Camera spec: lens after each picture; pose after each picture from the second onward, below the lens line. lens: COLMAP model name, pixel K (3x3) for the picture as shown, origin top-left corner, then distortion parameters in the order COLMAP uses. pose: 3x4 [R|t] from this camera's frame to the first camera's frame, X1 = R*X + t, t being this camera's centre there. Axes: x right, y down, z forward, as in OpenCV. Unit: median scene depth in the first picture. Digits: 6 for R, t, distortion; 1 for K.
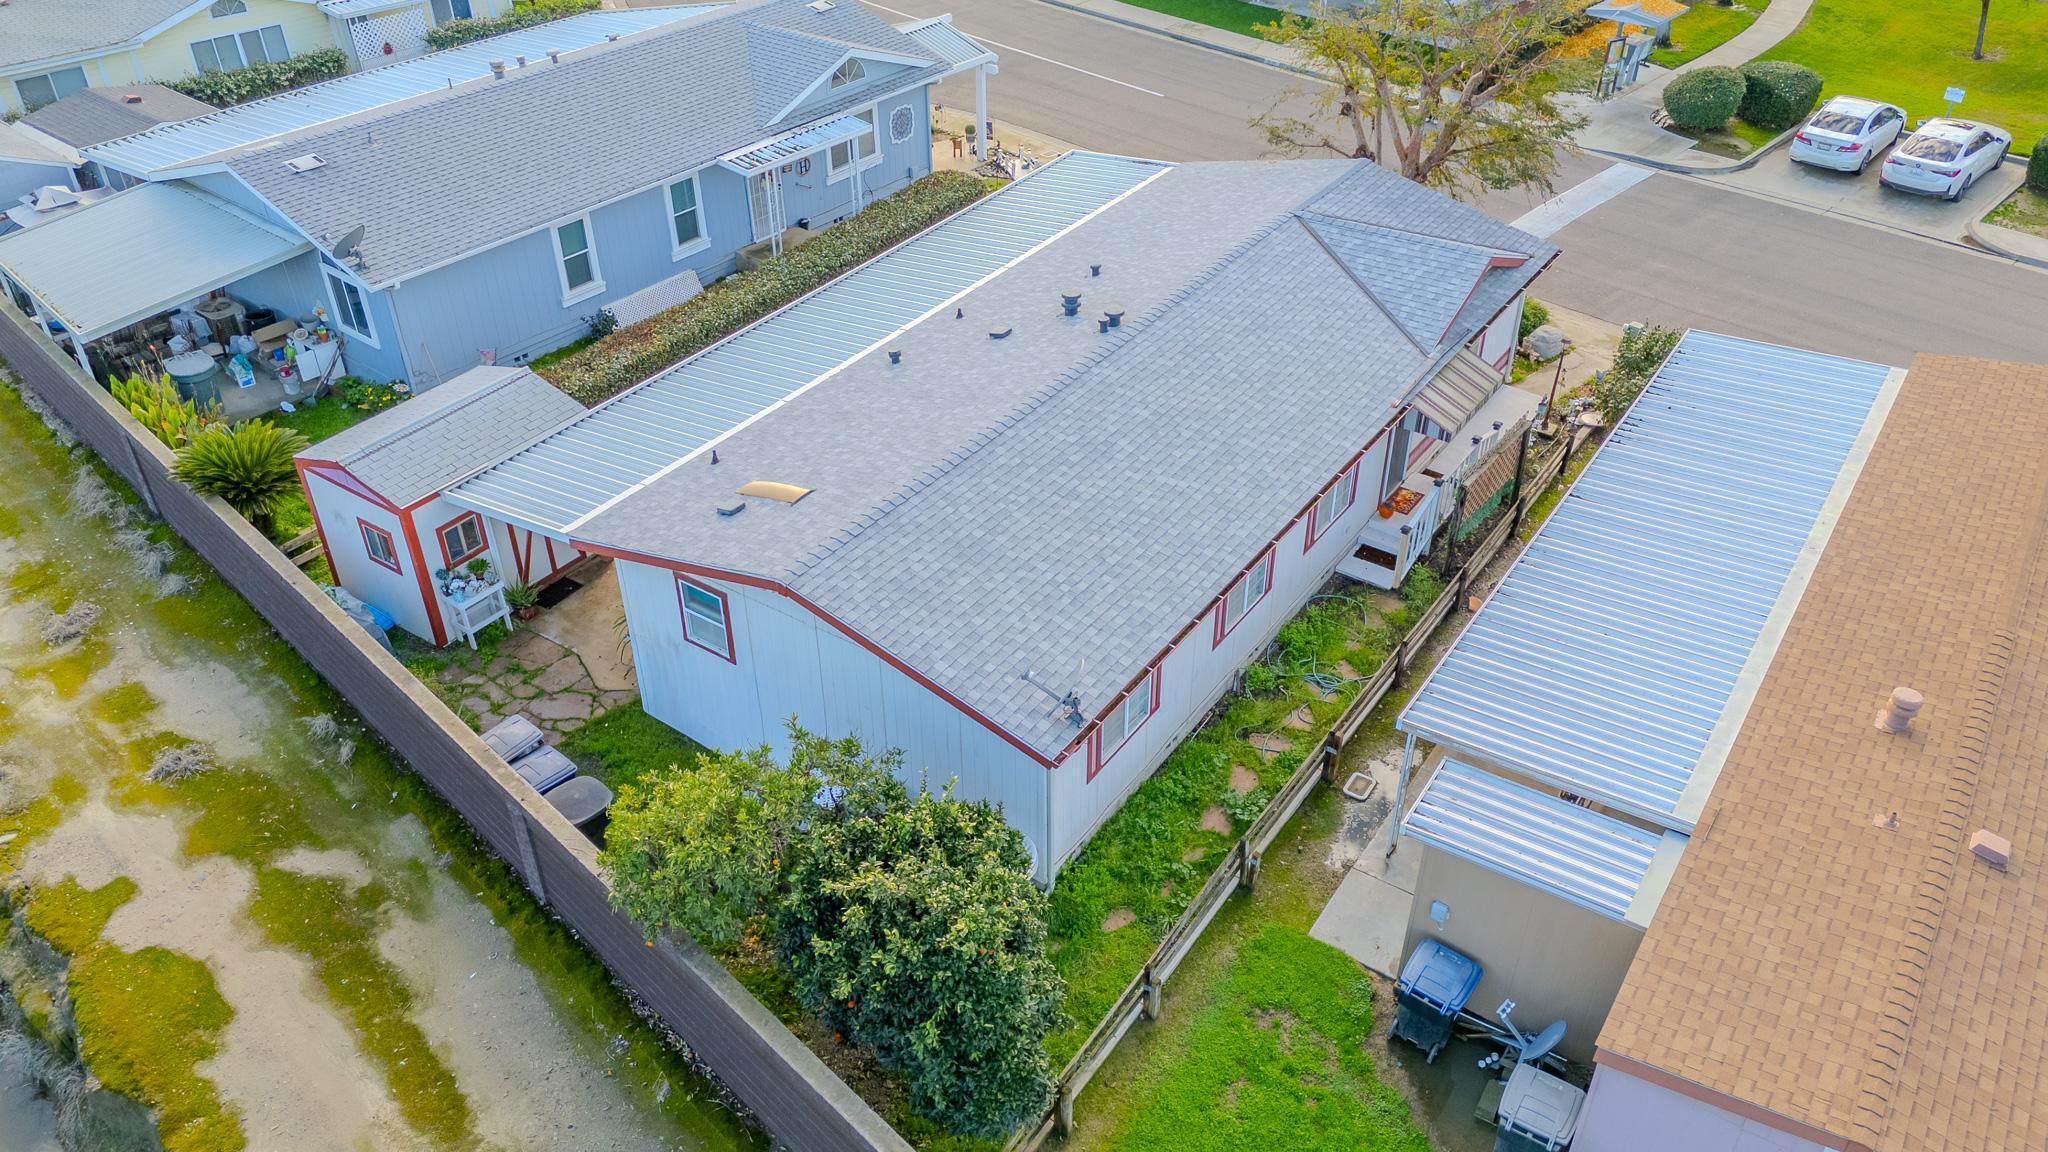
lens RADIAL K [[1507.5, 0, 1024.0], [0, 1507.5, 576.0], [0, 0, 1]] dist [0.063746, -0.054130]
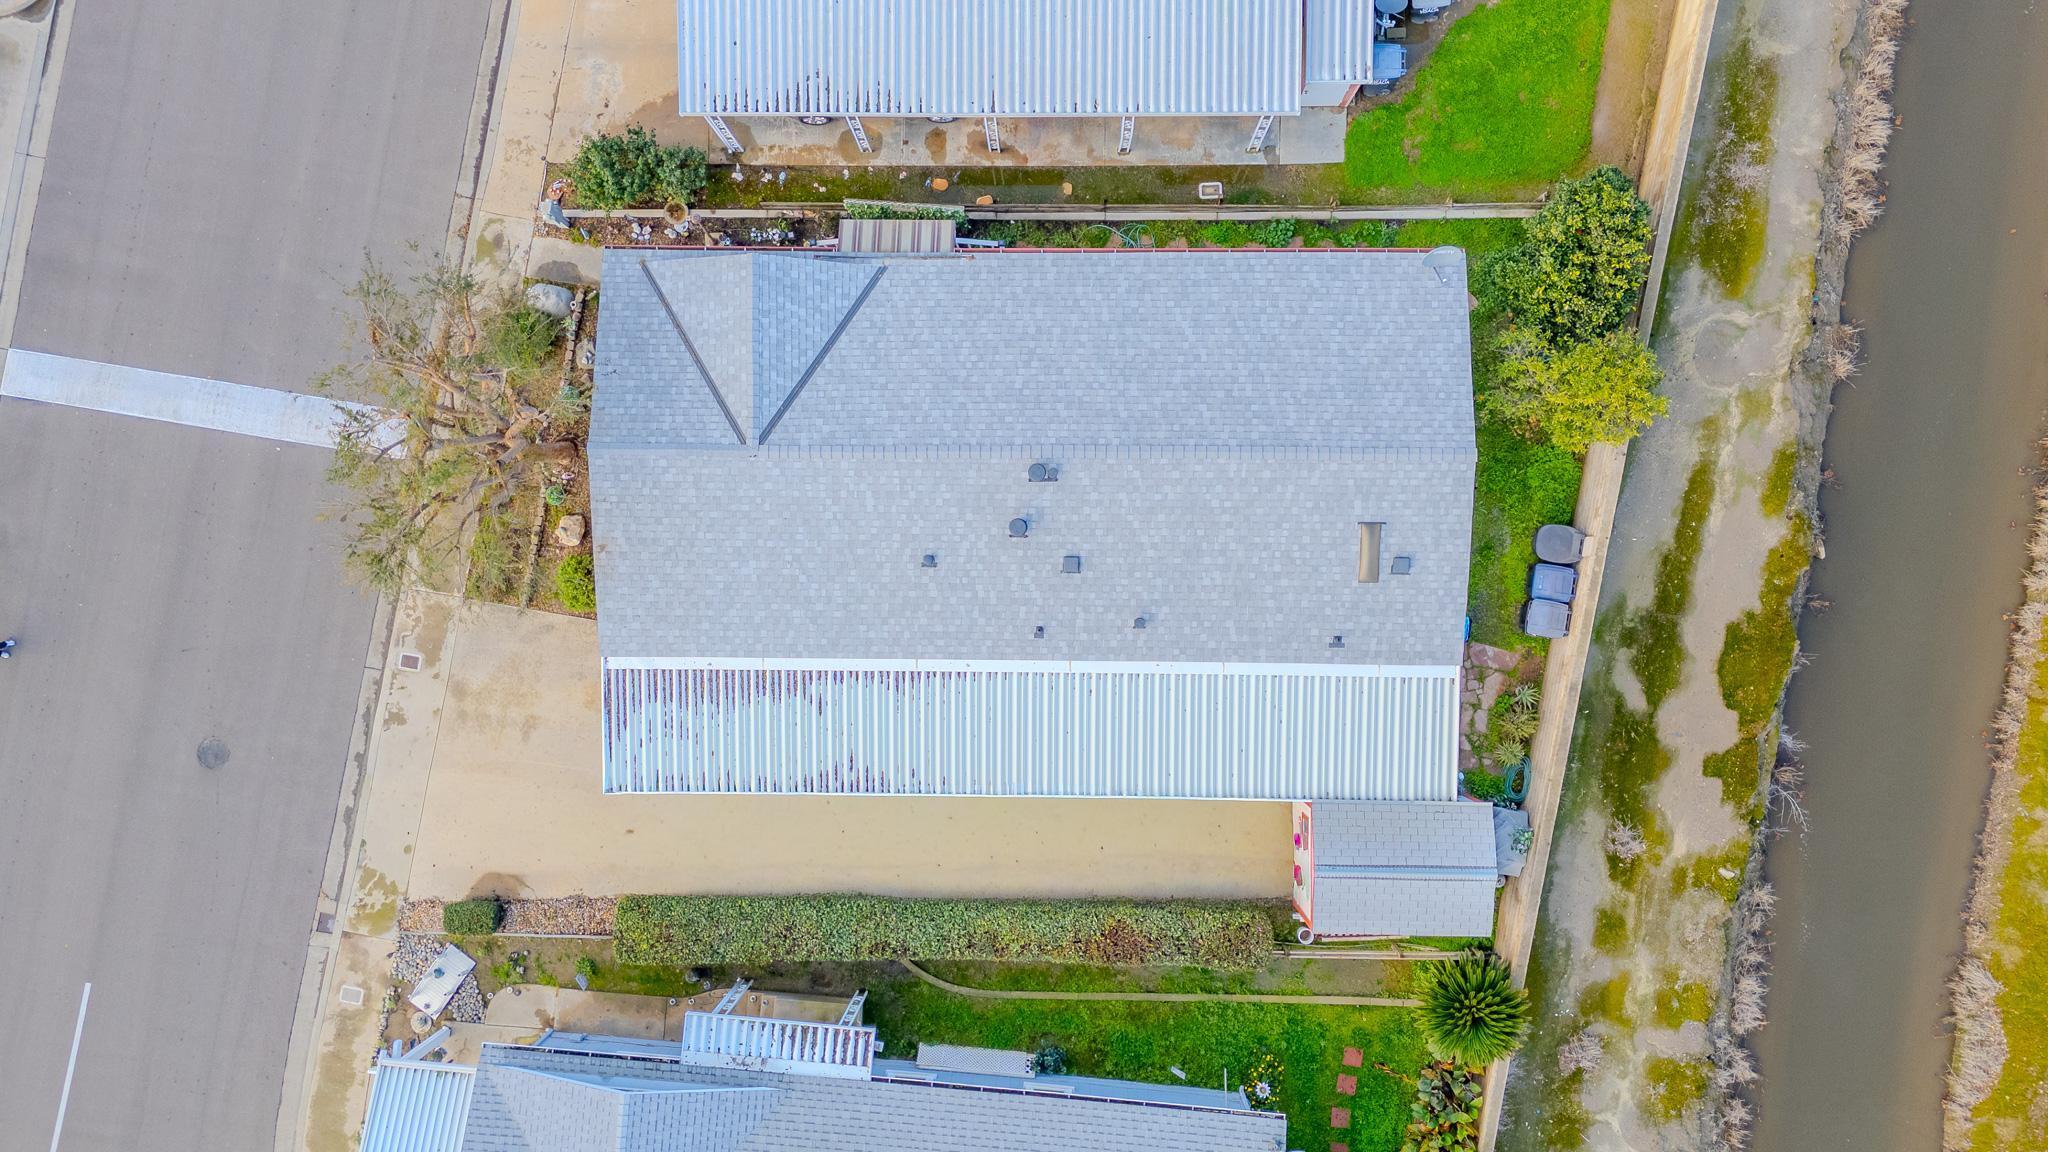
lens RADIAL K [[1507.5, 0, 1024.0], [0, 1507.5, 576.0], [0, 0, 1]] dist [0.063746, -0.054130]
pose [[-0.562513, -0.826425, 0.024538, -0.040017], [0.505828, -0.320517, 0.800879, -1.475122], [-0.654001, 0.462916, 0.598324, 0.412172]]
